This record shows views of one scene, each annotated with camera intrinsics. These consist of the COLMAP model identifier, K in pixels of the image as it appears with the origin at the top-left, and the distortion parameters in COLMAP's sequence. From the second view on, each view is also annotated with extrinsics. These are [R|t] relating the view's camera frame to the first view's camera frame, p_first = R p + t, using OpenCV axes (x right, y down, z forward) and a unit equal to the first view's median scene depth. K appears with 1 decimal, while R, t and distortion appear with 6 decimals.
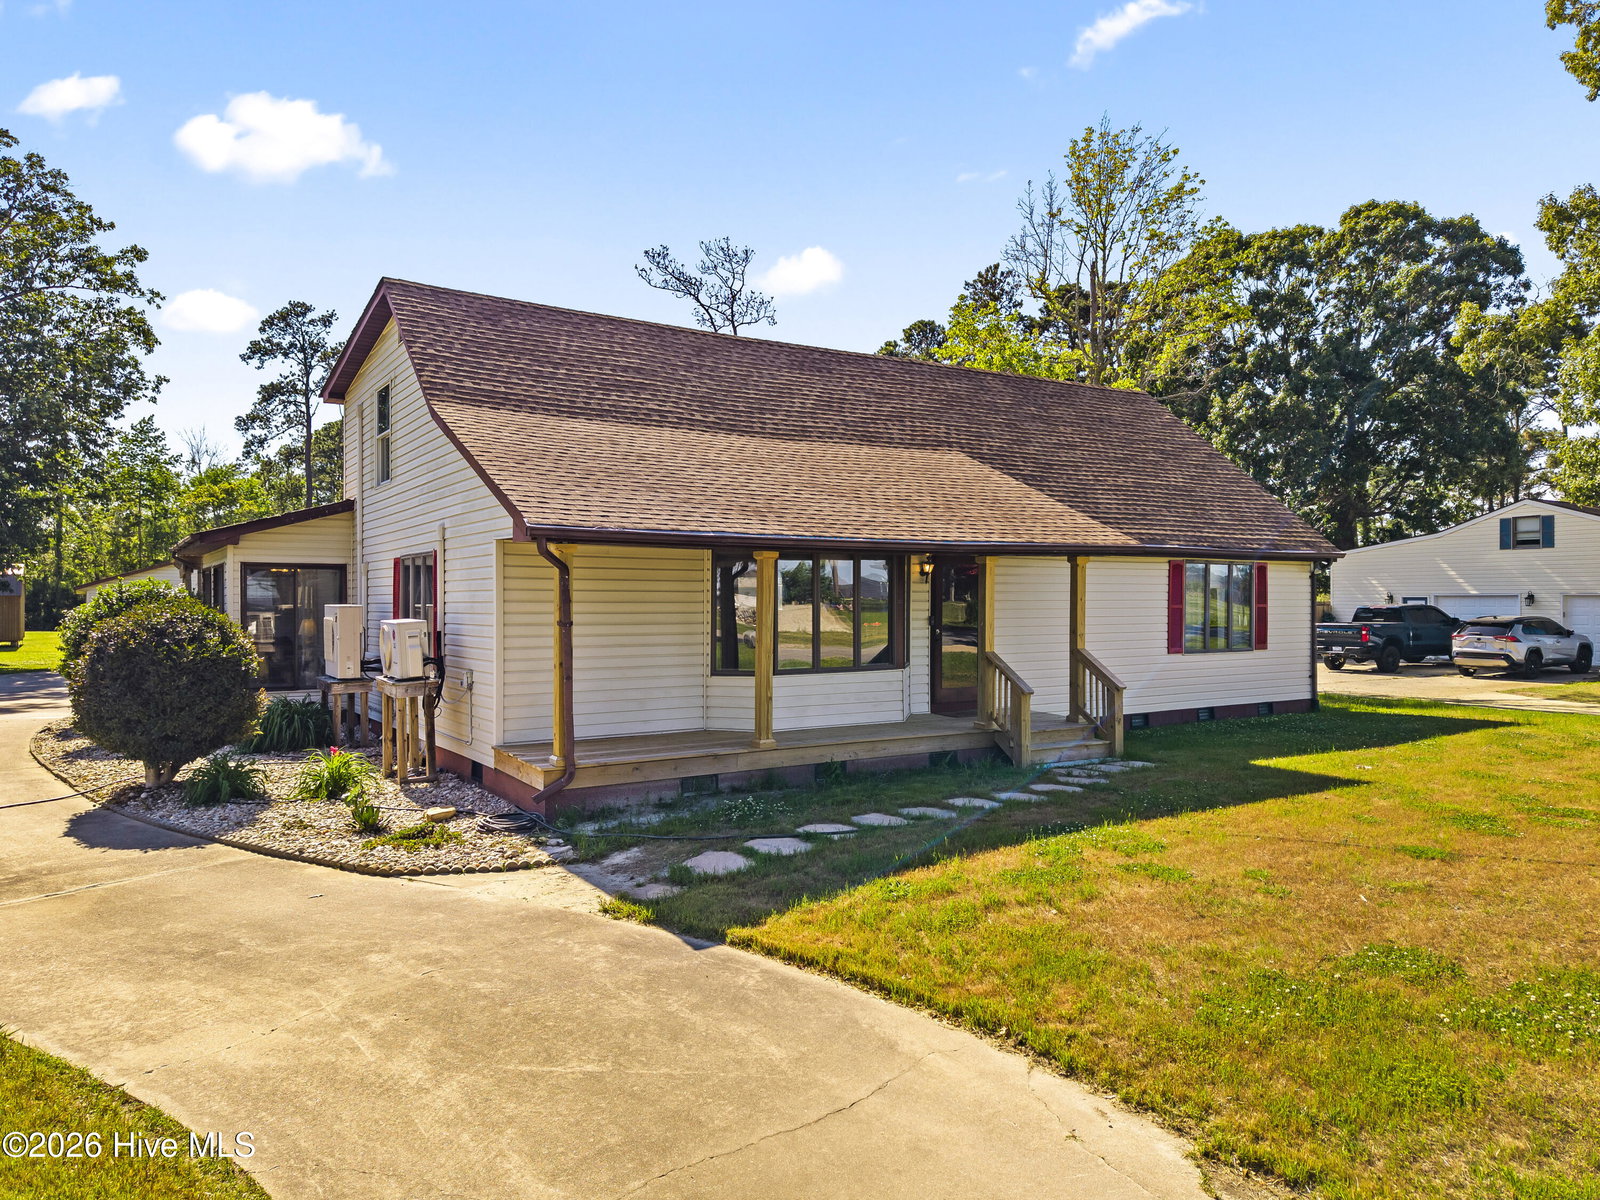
lens RADIAL K [[1070.2, 0, 800.0], [0, 1070.2, 600.0], [0, 0, 1]] dist [0.002638, -0.002174]
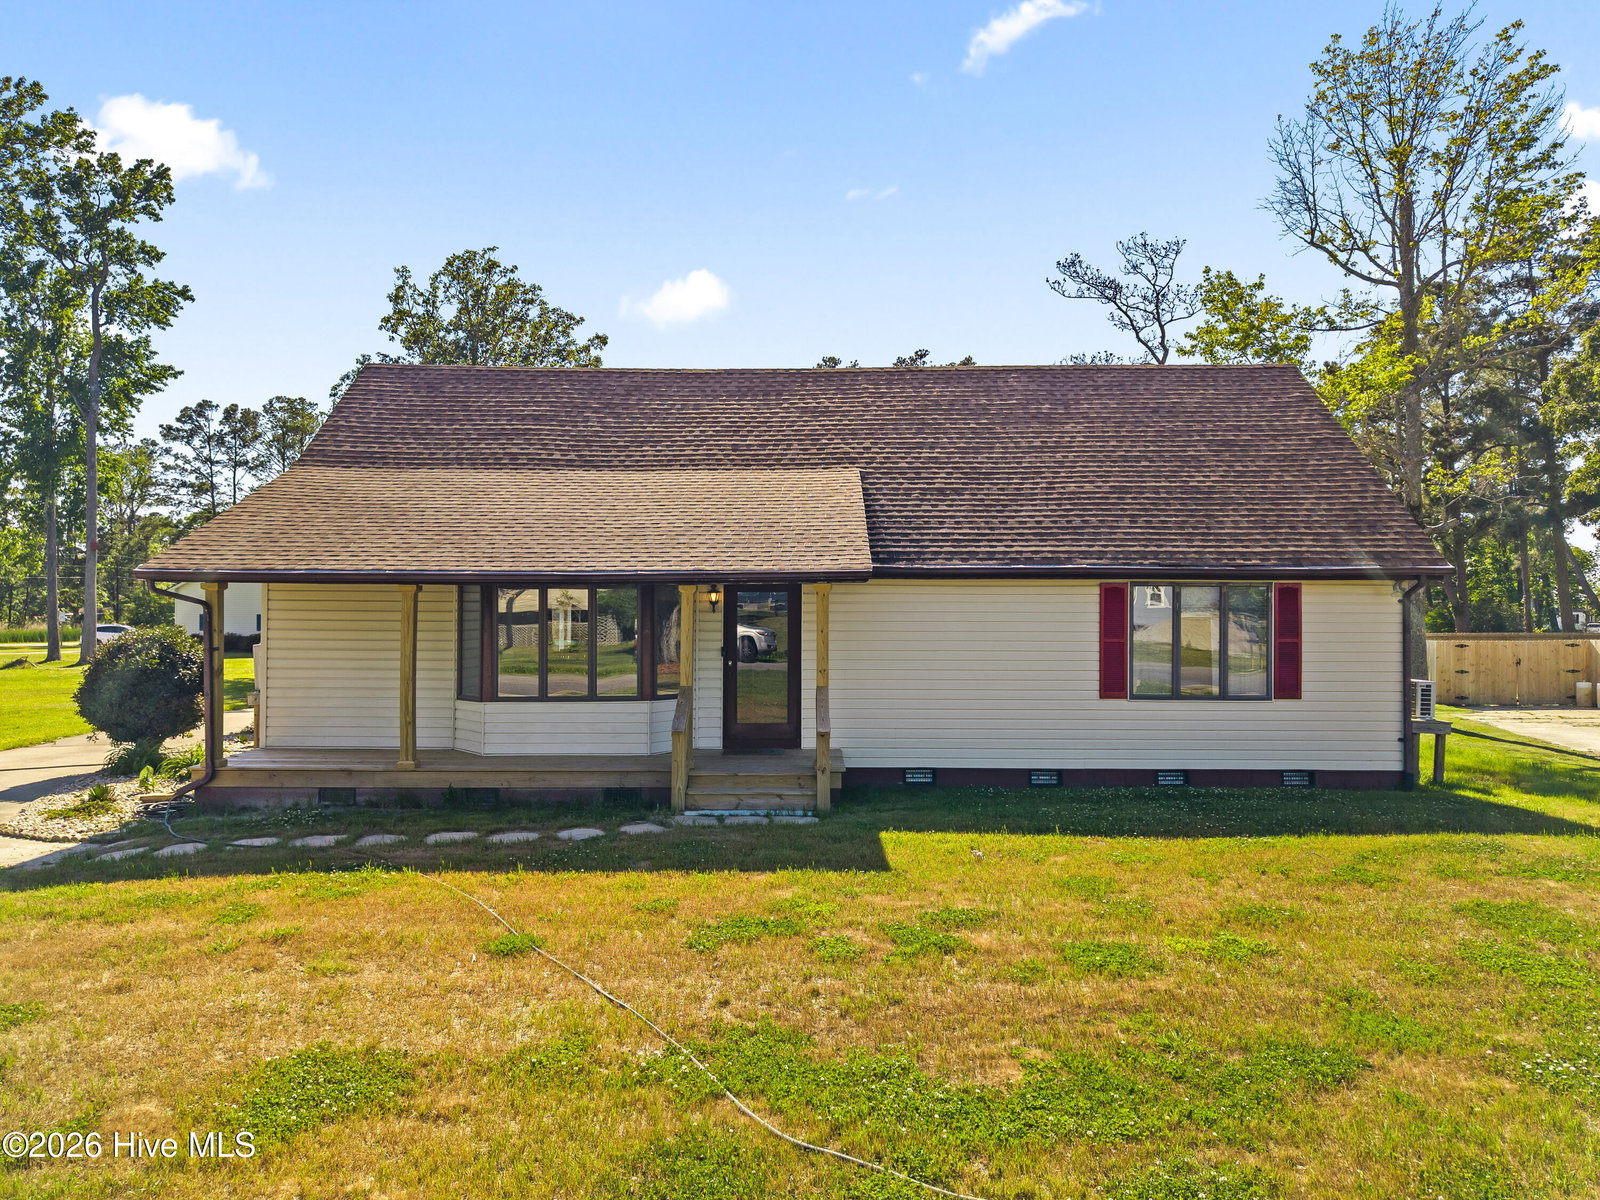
lens RADIAL K [[1070.2, 0, 800.0], [0, 1070.2, 600.0], [0, 0, 1]] dist [0.002638, -0.002174]
pose [[0.846785, -0.004391, -0.531917, 0.597133], [-0.004780, 0.999863, -0.015864, -0.010792], [0.531913, 0.015976, 0.846648, 0.201413]]
